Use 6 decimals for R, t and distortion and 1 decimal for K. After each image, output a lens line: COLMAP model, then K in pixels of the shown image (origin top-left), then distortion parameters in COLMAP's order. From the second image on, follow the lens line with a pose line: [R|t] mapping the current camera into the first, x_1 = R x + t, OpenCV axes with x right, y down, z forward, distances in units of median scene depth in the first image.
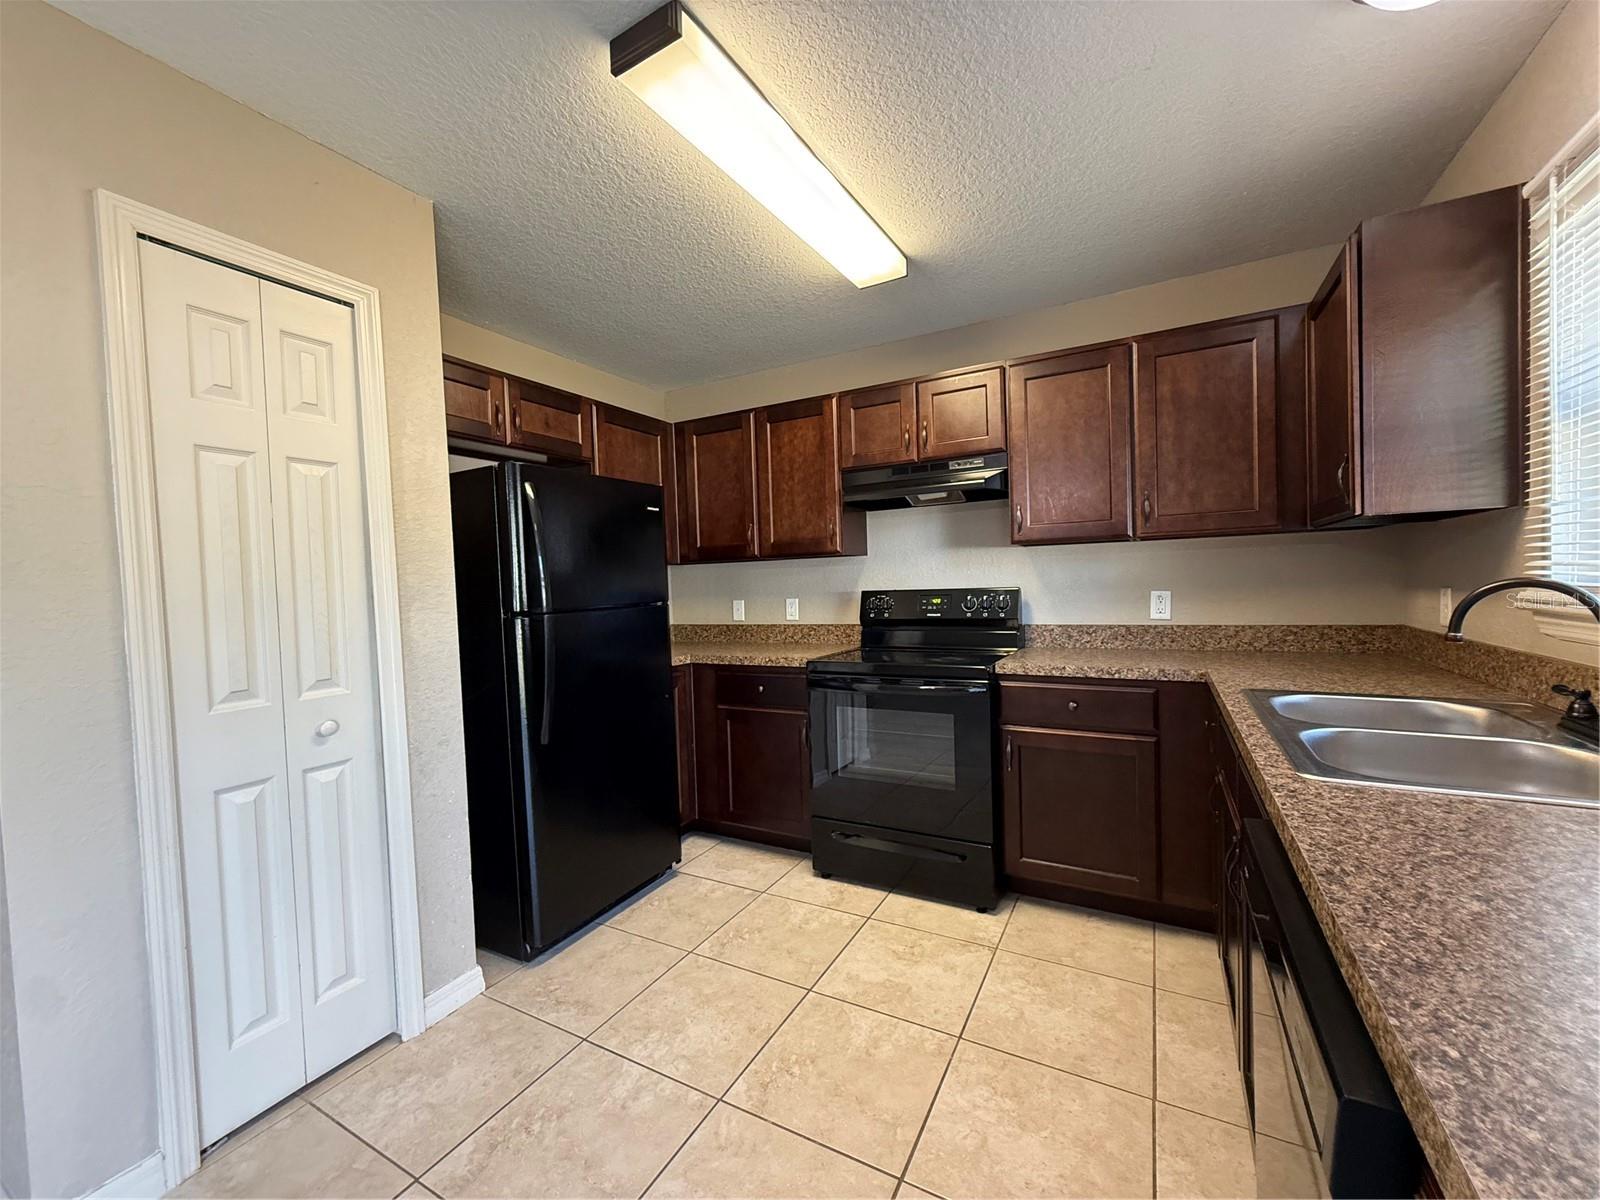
lens RADIAL K [[634.4, 0, 805.1], [0, 634.4, 602.4], [0, 0, 1]] dist [0.000009, 0.000119]
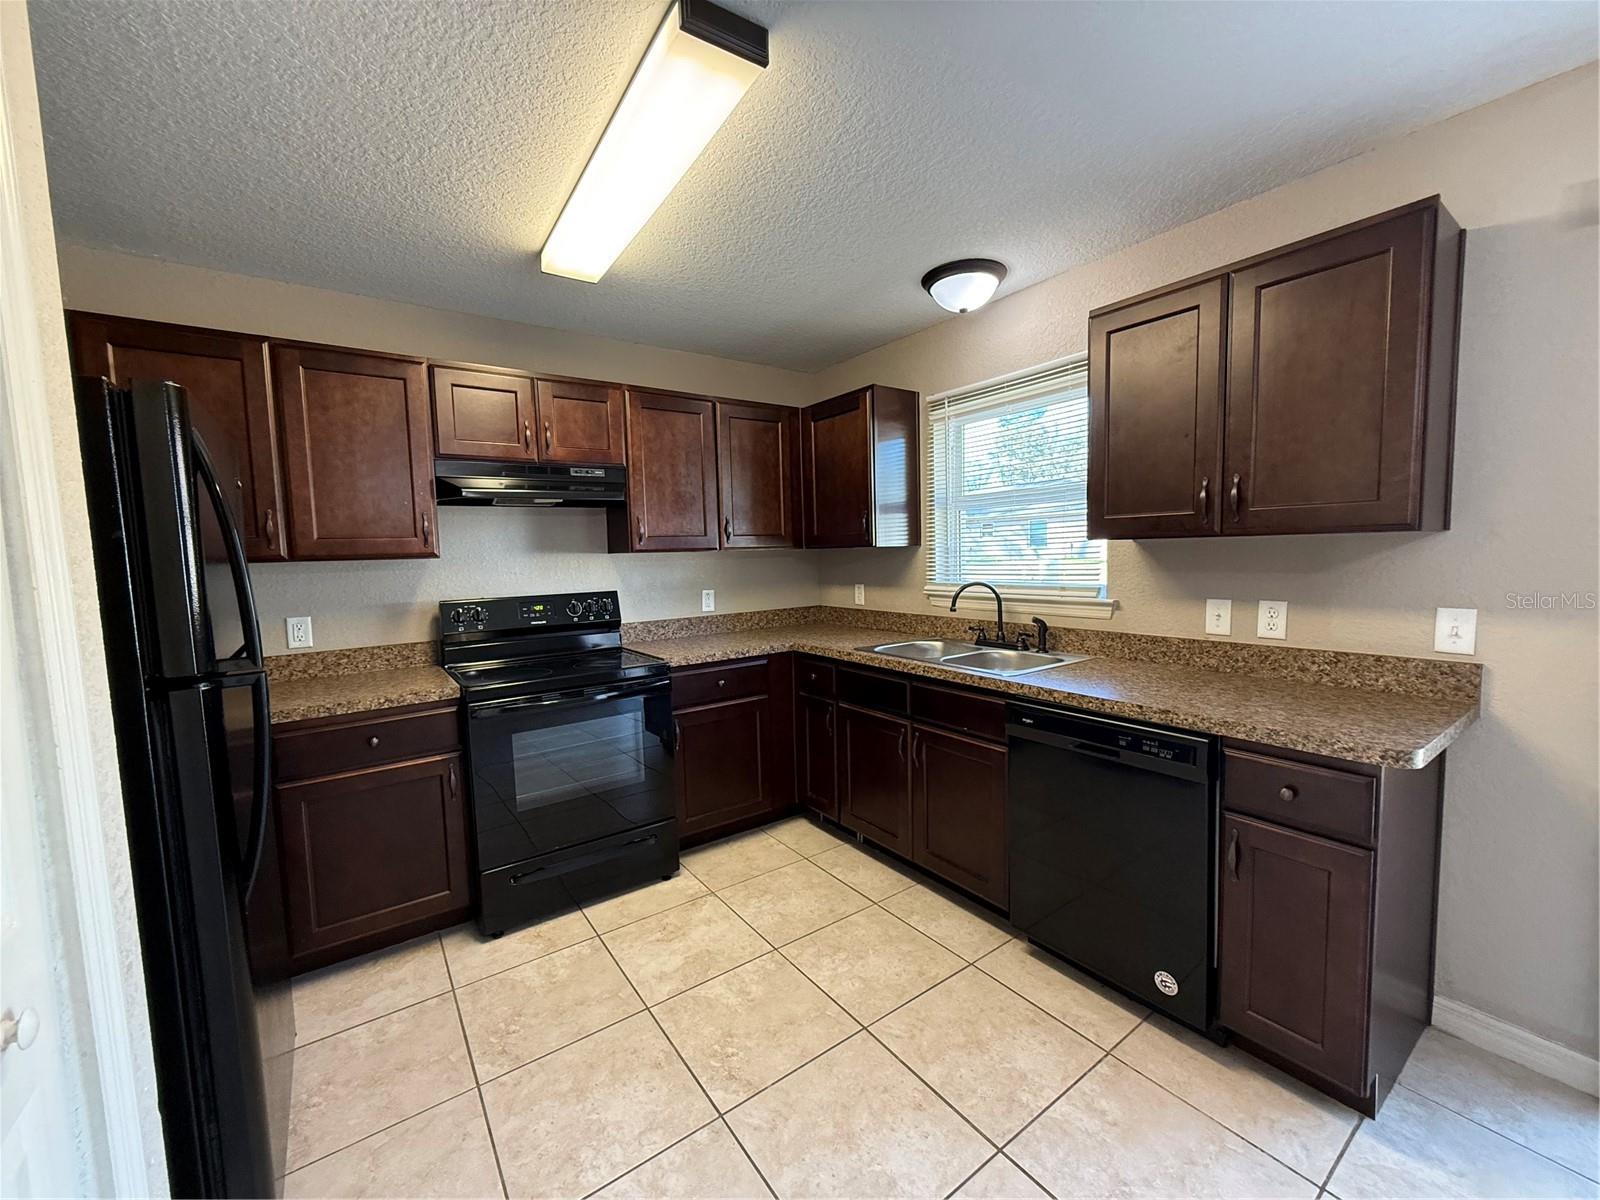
lens RADIAL K [[634.4, 0, 802.0], [0, 634.4, 601.7], [0, 0, 1]] dist [0.000009, 0.000119]
pose [[0.435952, -0.051951, 0.898469, -0.552509], [0.041489, 0.998431, 0.037600, -0.035617], [-0.899013, 0.020885, 0.437424, 0.252302]]
